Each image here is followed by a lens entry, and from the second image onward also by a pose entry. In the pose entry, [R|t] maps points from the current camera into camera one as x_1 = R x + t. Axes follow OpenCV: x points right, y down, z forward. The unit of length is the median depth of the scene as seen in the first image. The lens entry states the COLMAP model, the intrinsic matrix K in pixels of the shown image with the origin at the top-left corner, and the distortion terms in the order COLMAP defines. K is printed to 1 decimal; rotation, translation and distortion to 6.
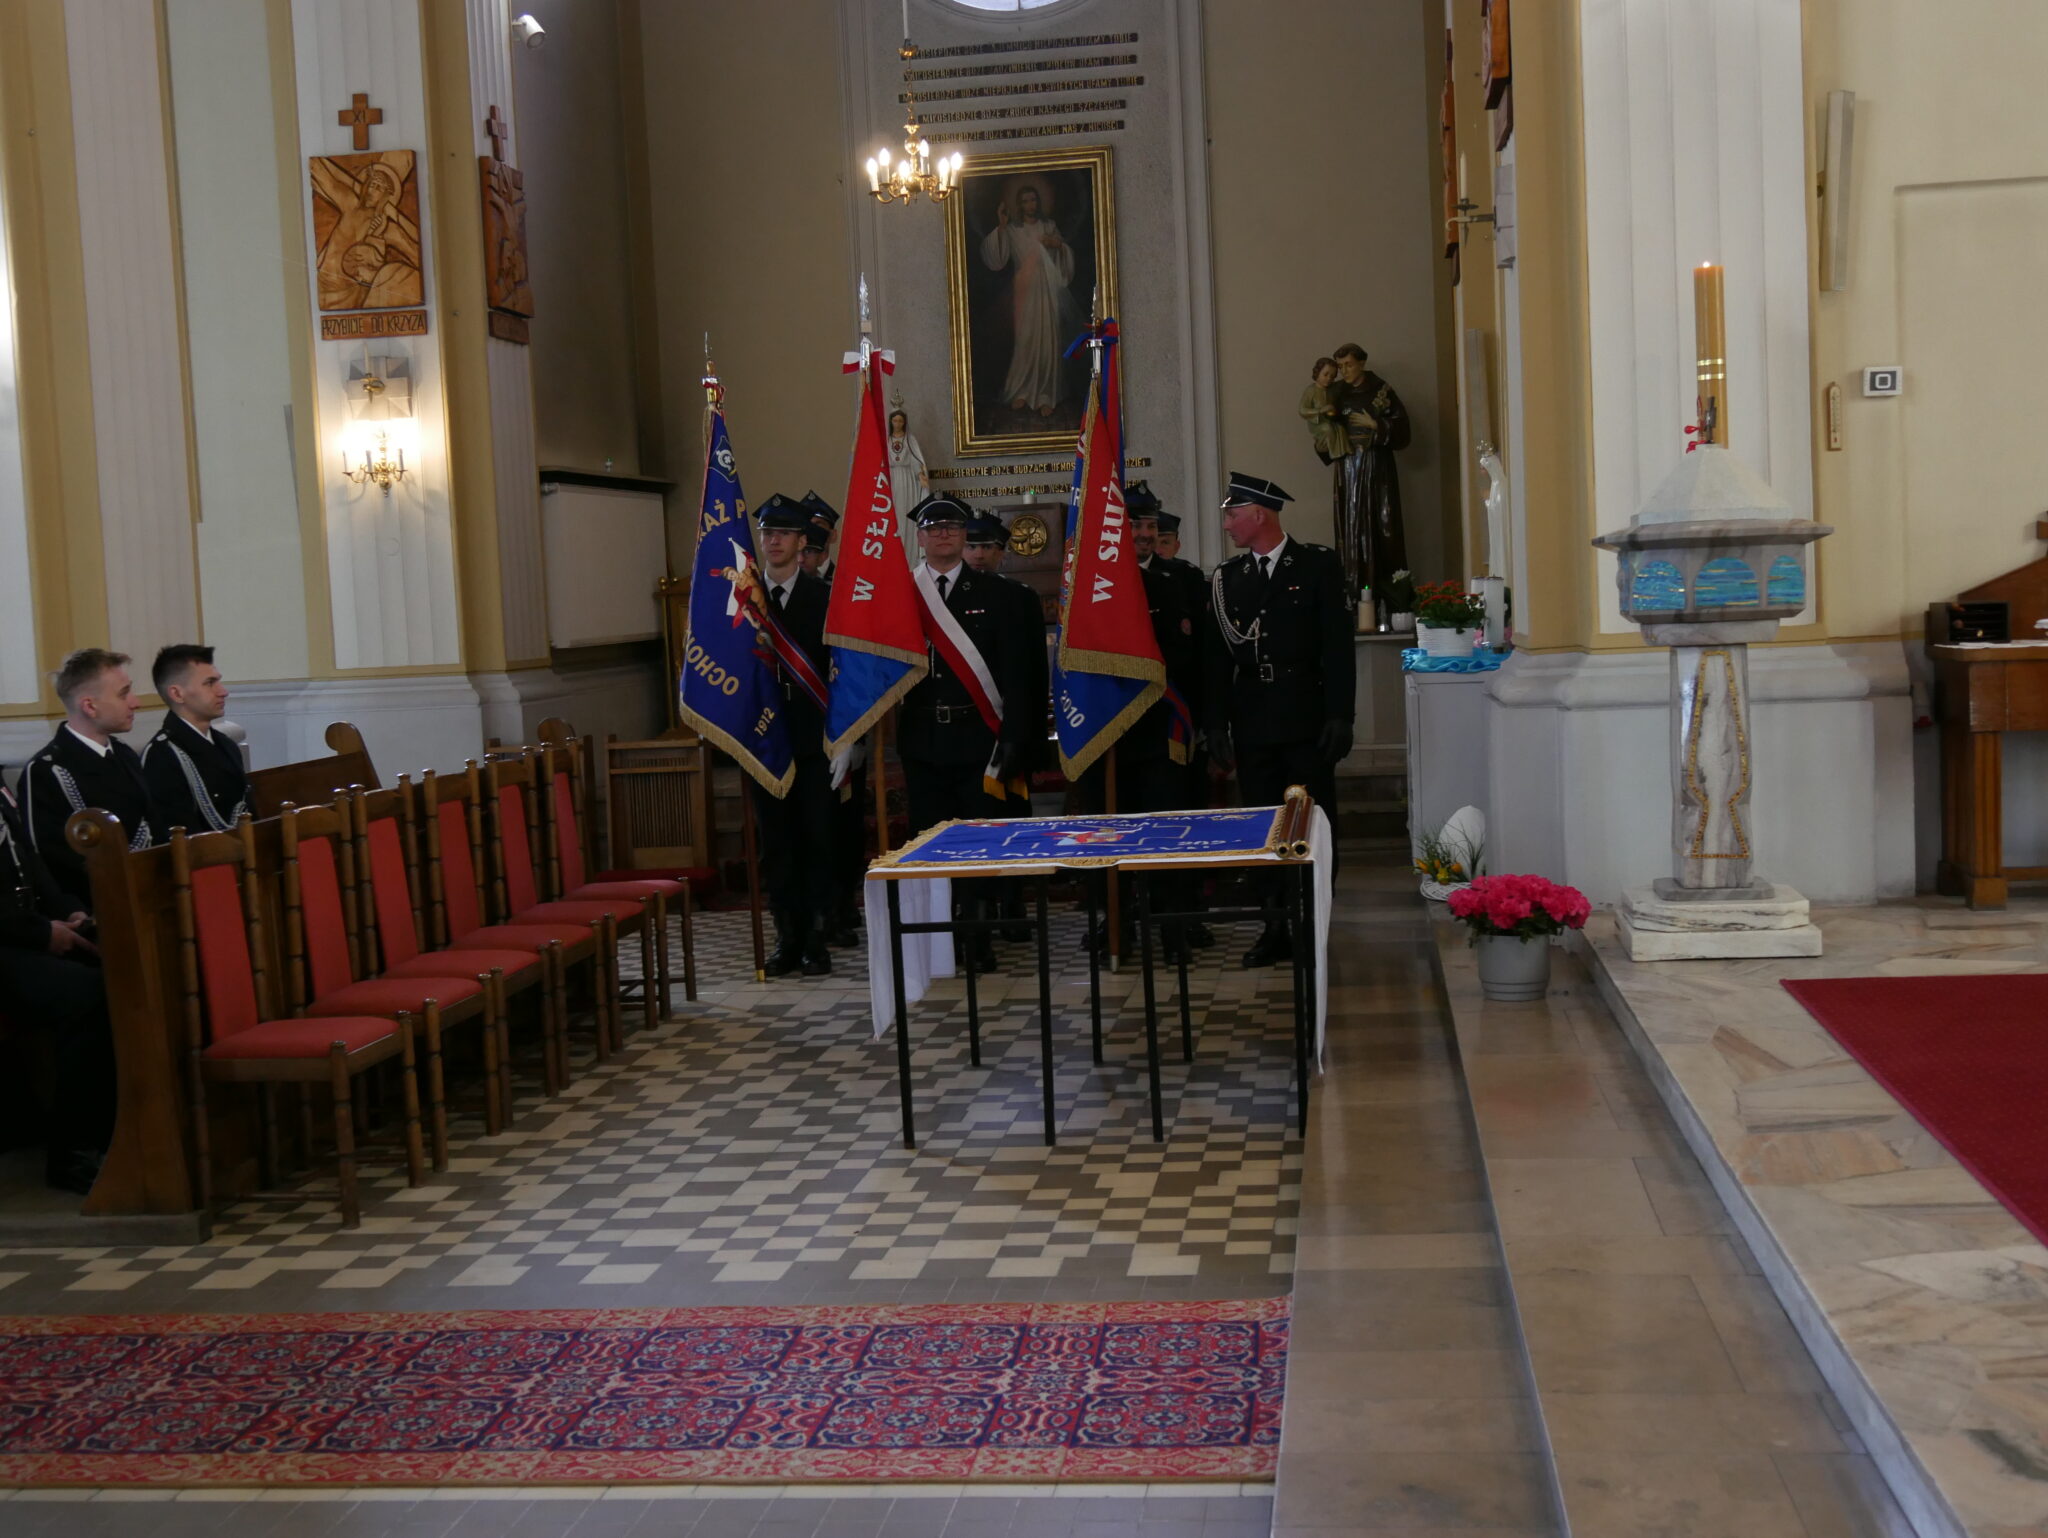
lens RADIAL K [[2447.2, 0, 1051.3], [0, 2447.2, 838.0], [0, 0, 1]] dist [0.037605, 0.000000]
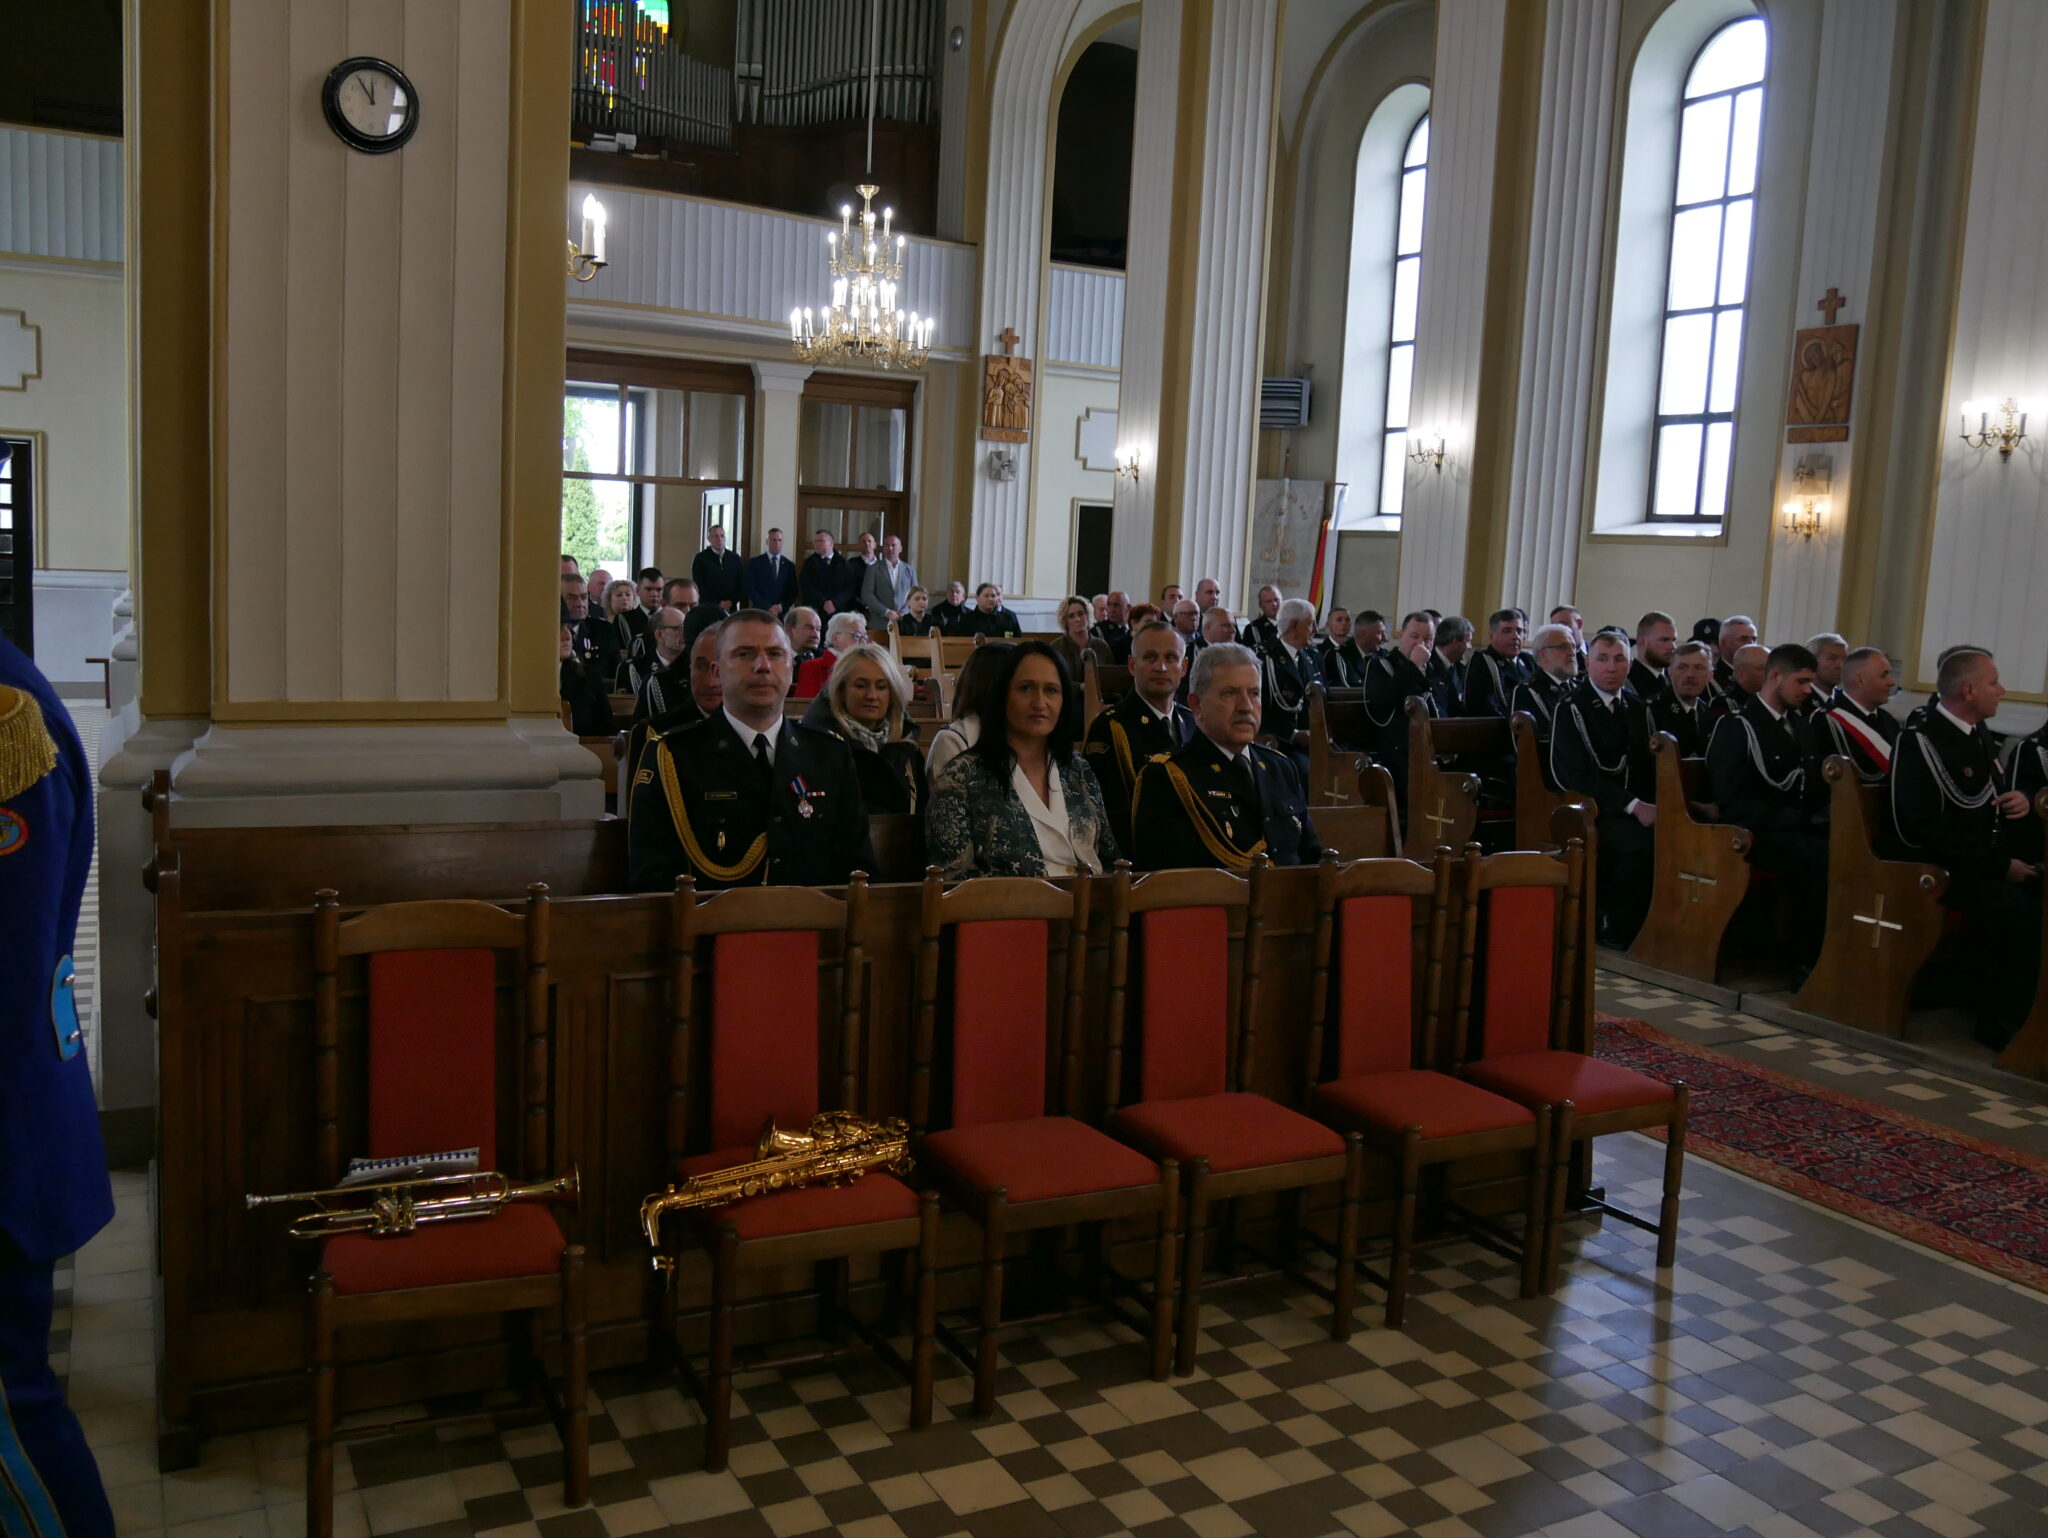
lens RADIAL K [[1686.2, 0, 1014.0], [0, 1686.2, 781.9], [0, 0, 1]] dist [-0.065542, 0.033840]
pose [[0.562291, 0.174960, -0.808219, 0.332966], [-0.169096, 0.981037, 0.094729, -0.004716], [0.809466, 0.083401, 0.581213, -0.012932]]
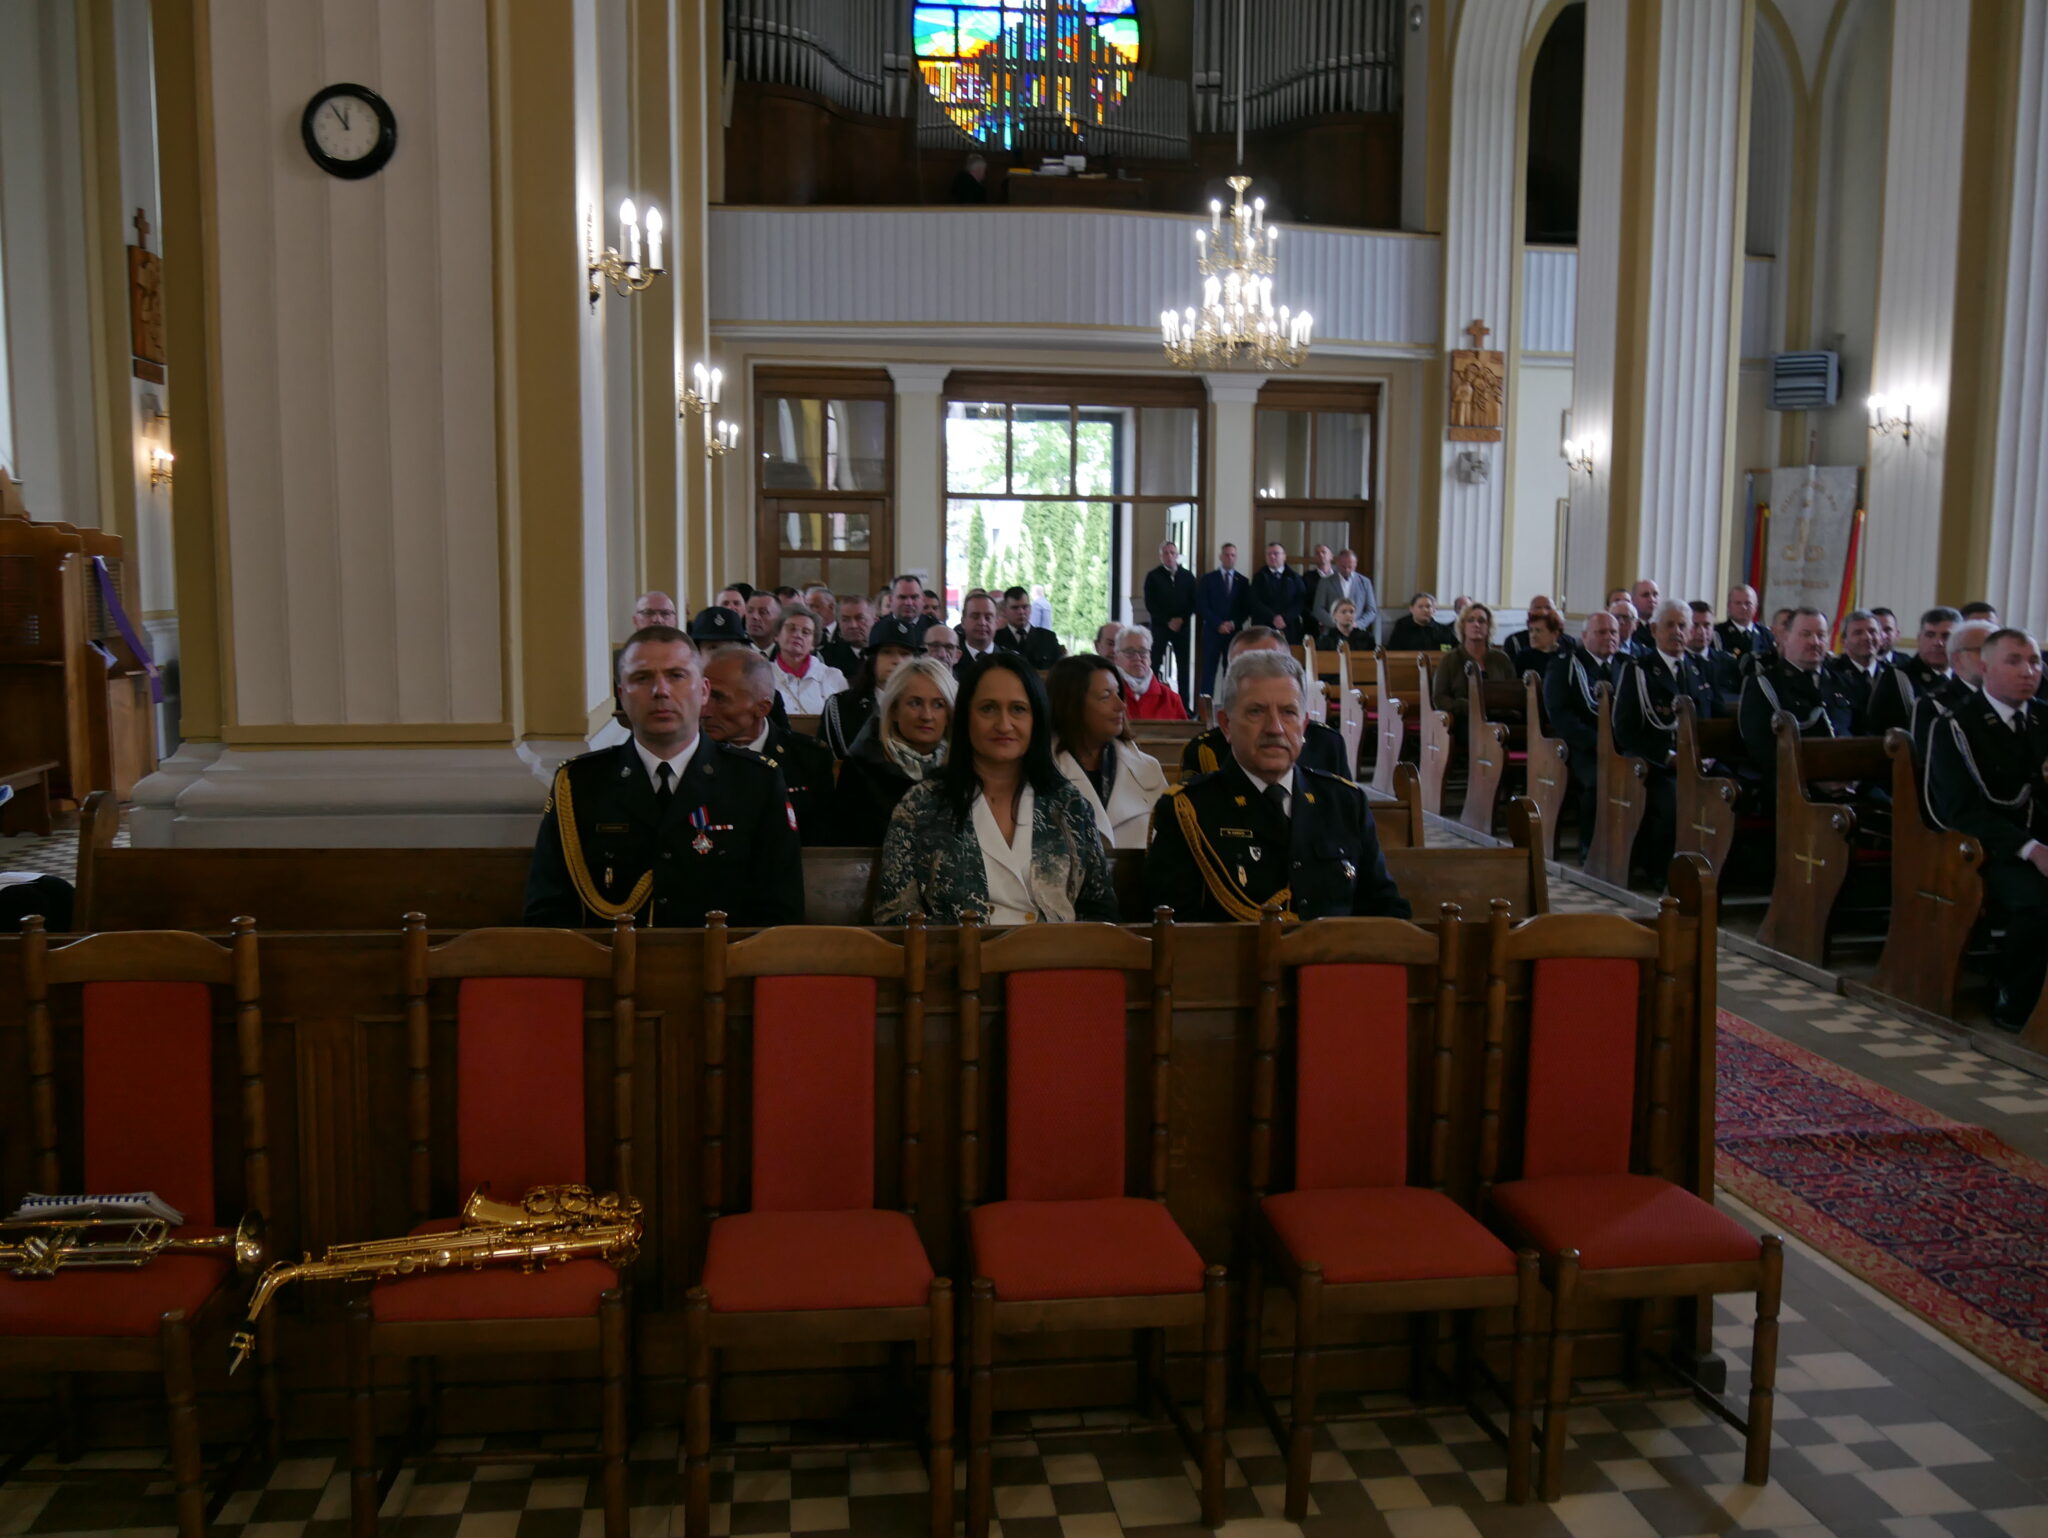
lens RADIAL K [[1686.2, 0, 1023.8], [0, 1686.2, 774.1], [0, 0, 1]] dist [-0.065542, 0.033840]
pose [[0.251711, 0.164419, -0.953734, 0.338554], [-0.137351, 0.981557, 0.132966, -0.014066], [0.958006, 0.097528, 0.269652, 0.063826]]
